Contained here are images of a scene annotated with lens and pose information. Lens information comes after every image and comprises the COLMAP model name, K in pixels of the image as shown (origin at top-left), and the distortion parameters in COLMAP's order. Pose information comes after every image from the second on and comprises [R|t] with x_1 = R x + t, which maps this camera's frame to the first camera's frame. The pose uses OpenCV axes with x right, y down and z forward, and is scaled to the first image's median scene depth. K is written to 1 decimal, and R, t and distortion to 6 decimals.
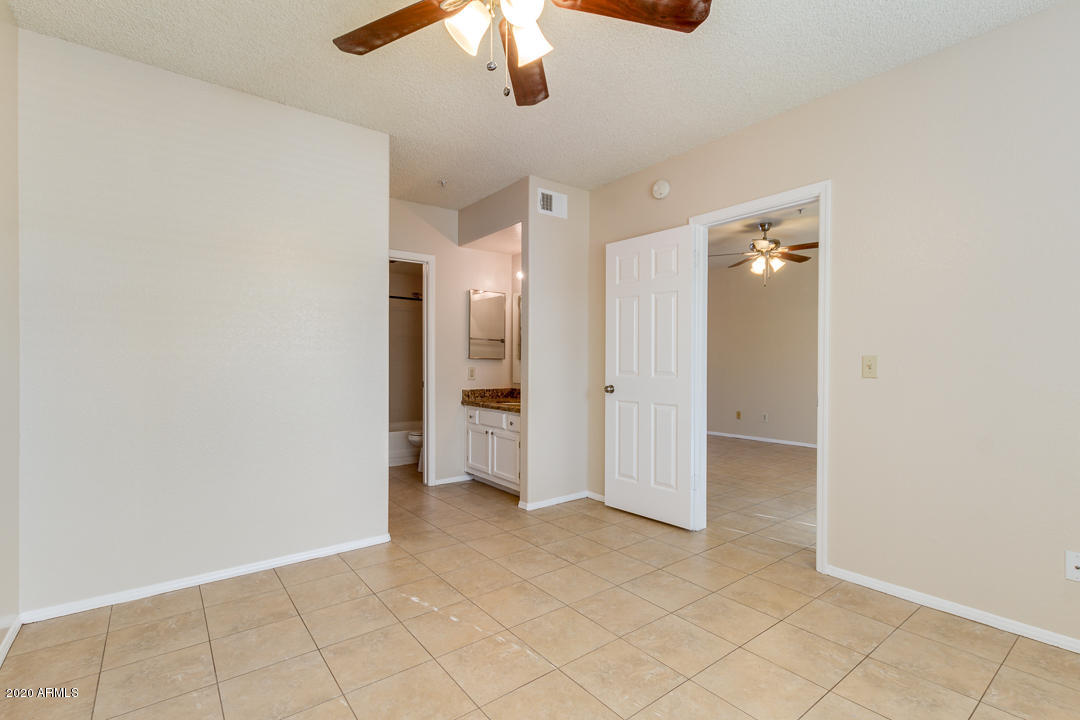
lens RADIAL K [[498.2, 0, 543.9], [0, 498.2, 358.5], [0, 0, 1]] dist [0.008436, -0.001265]
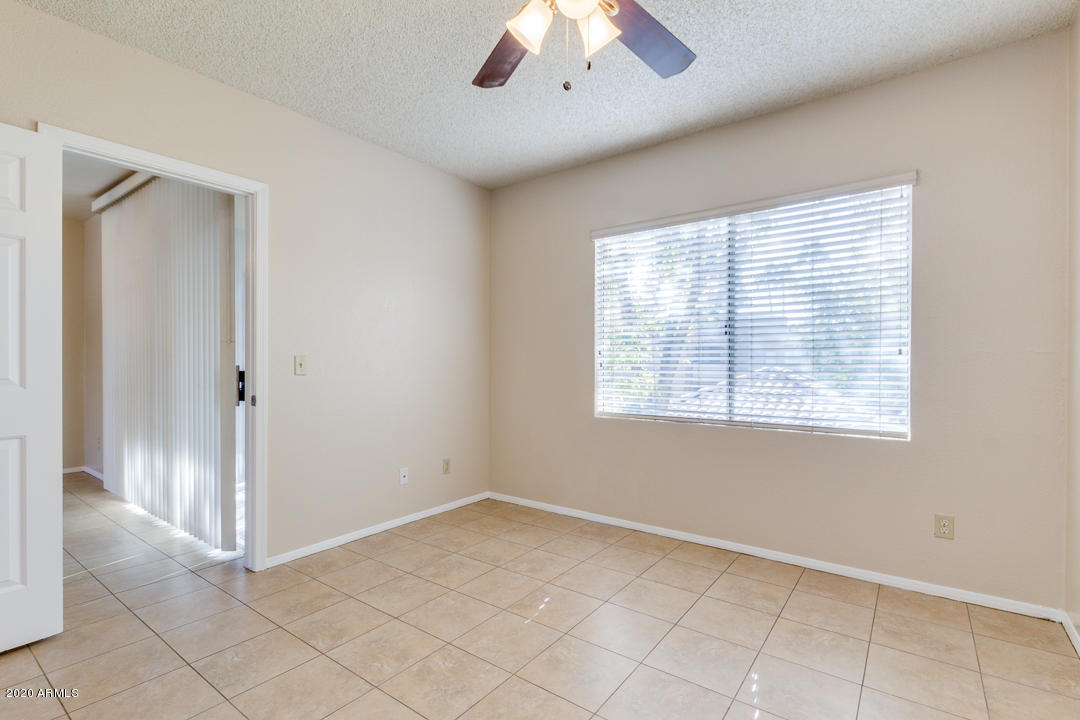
lens RADIAL K [[498.2, 0, 536.9], [0, 498.2, 357.4], [0, 0, 1]] dist [0.008436, -0.001265]
pose [[-0.264064, 0.009500, 0.964458, -0.646382], [-0.009407, 0.999879, -0.012424, 0.009161], [-0.964459, -0.012353, -0.263942, 0.846569]]
